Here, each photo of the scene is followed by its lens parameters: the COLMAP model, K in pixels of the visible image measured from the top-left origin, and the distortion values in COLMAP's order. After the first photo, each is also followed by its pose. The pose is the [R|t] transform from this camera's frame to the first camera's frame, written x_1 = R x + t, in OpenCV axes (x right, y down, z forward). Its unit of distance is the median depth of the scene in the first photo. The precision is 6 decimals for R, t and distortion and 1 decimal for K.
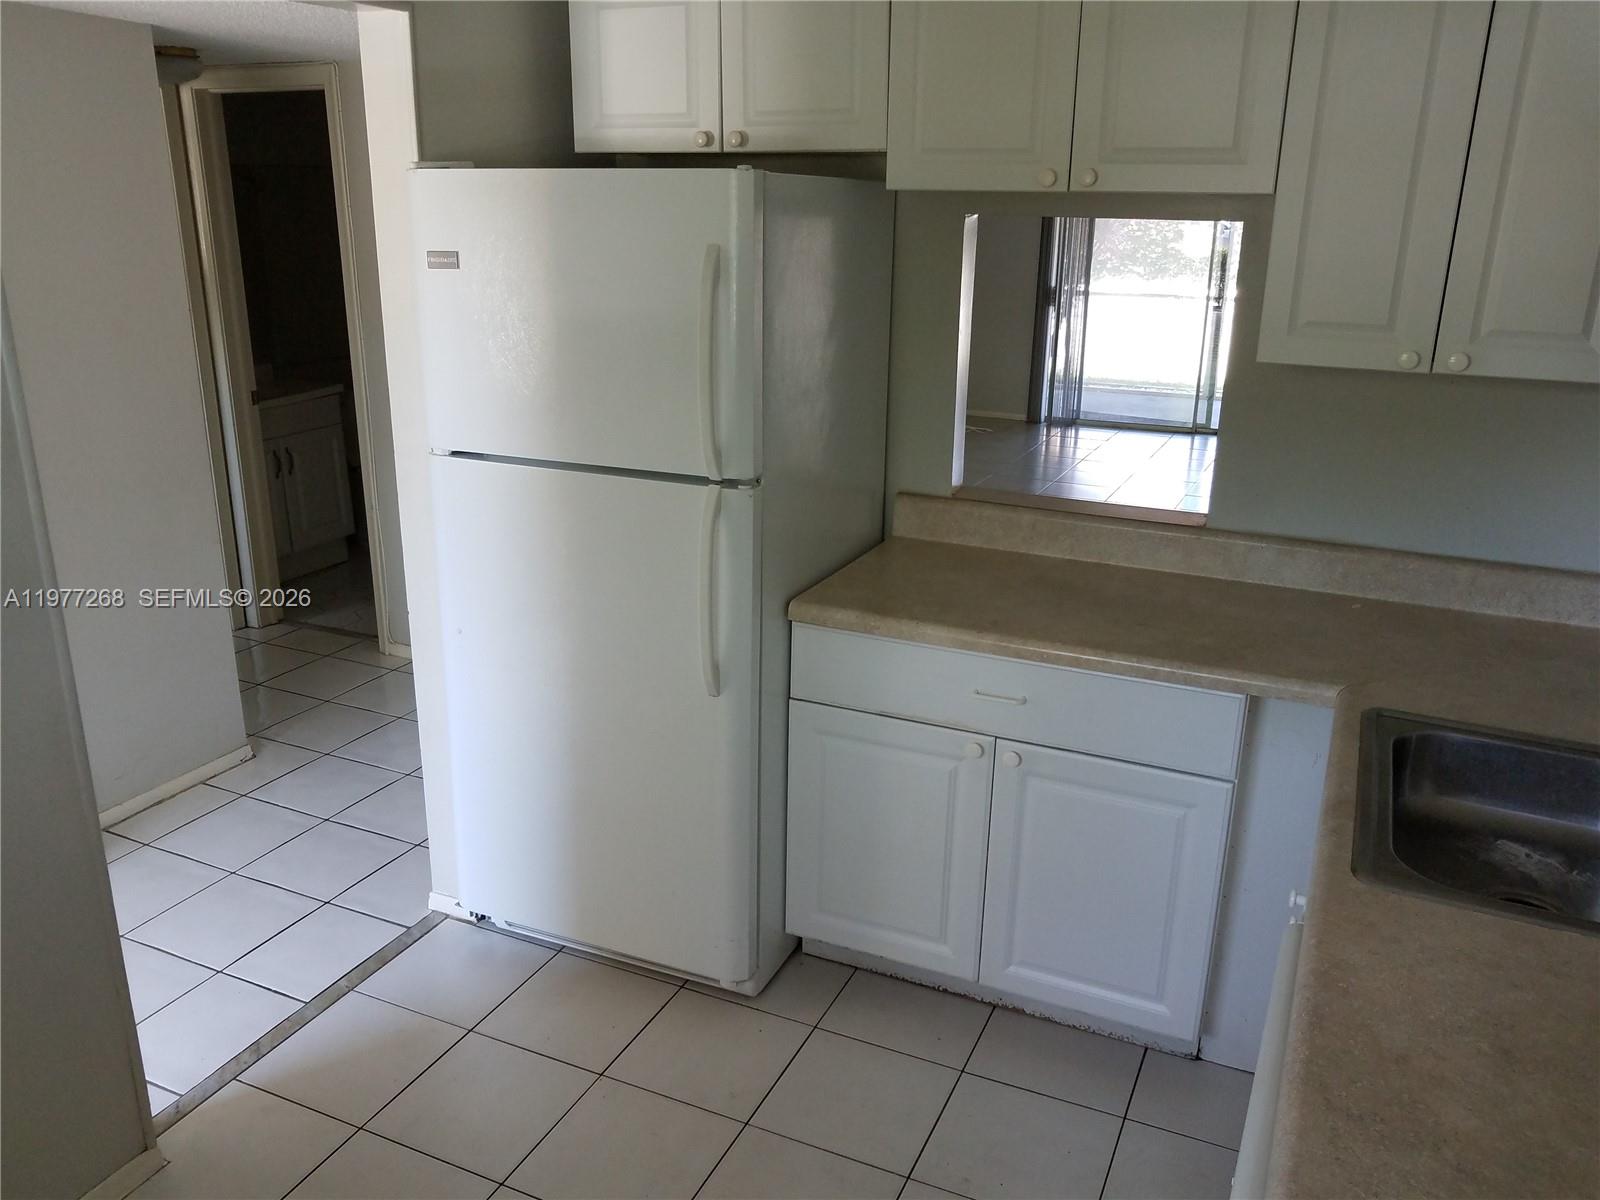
lens RADIAL K [[1251.8, 0, 792.0], [0, 1251.8, 612.1], [0, 0, 1]] dist [0.013621, -0.007695]
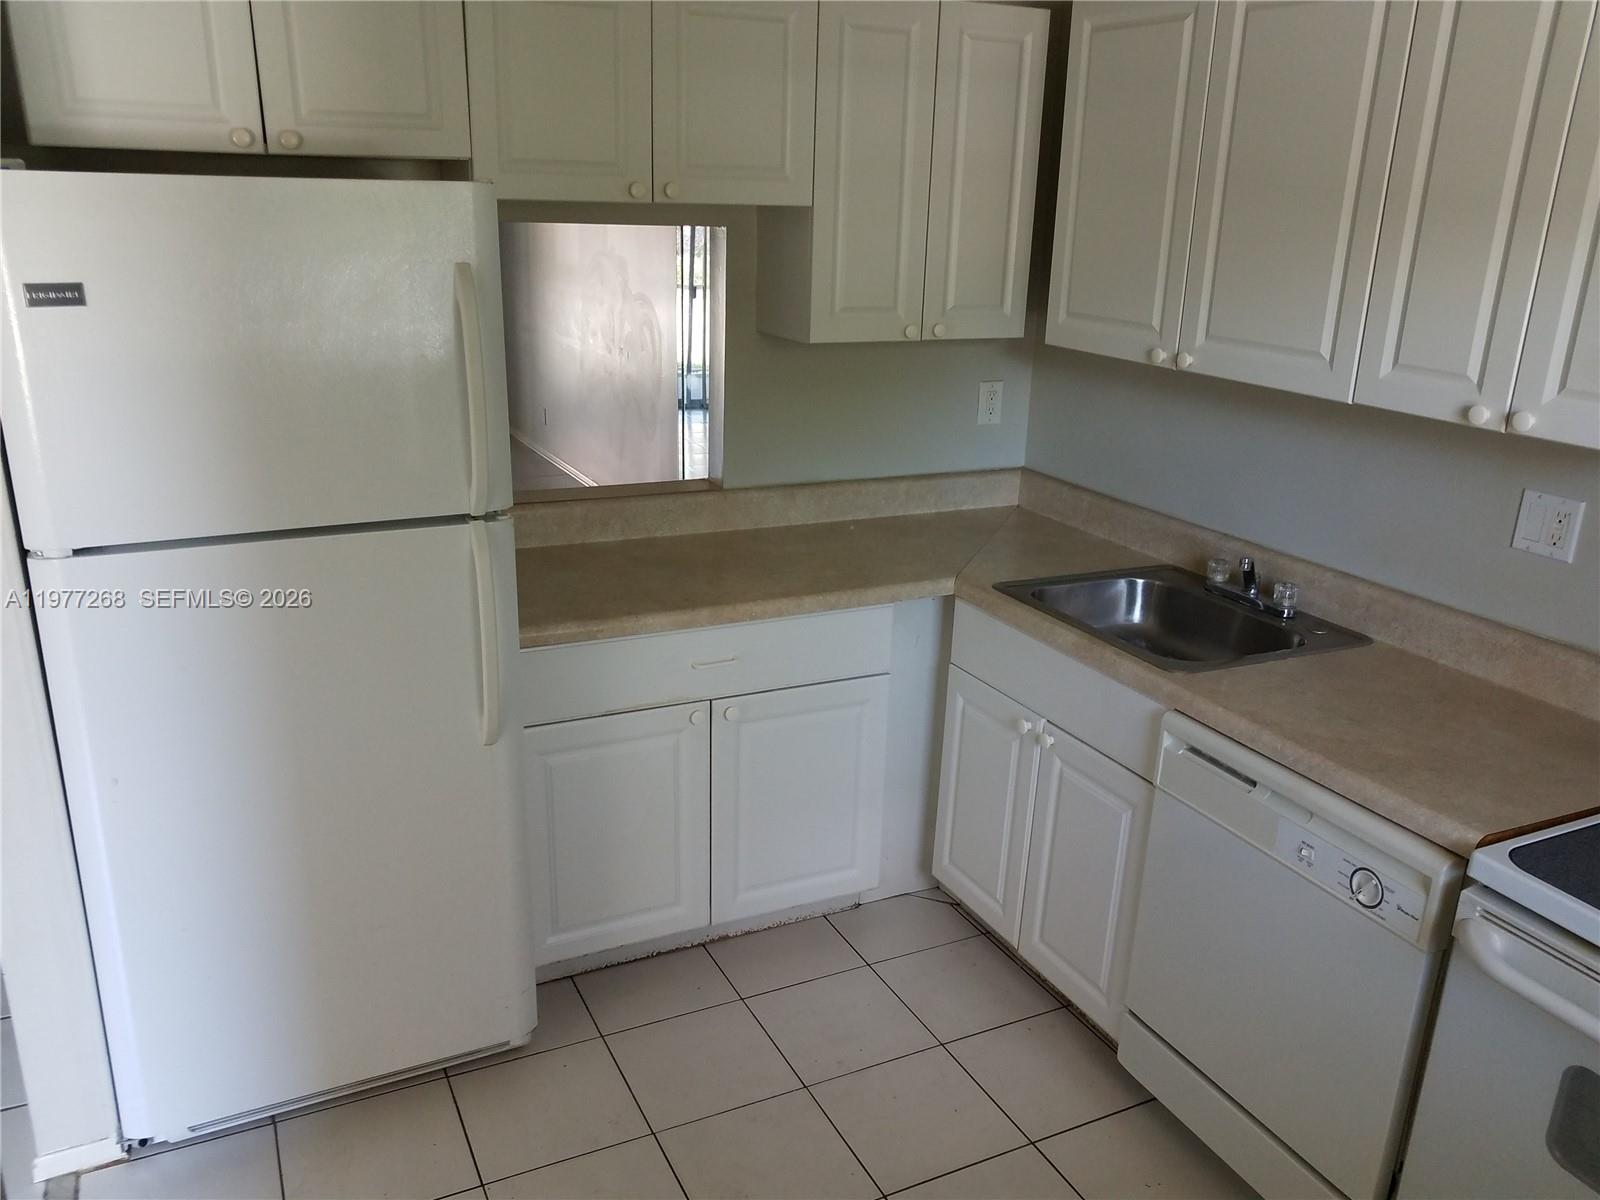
lens RADIAL K [[1245.5, 0, 795.4], [0, 1245.5, 630.5], [0, 0, 1]] dist [-0.001782, -0.016264]
pose [[0.636305, -0.247676, 0.730597, -0.524725], [0.226689, 0.965279, 0.129802, -0.077322], [-0.737379, 0.083025, 0.670357, 0.183870]]
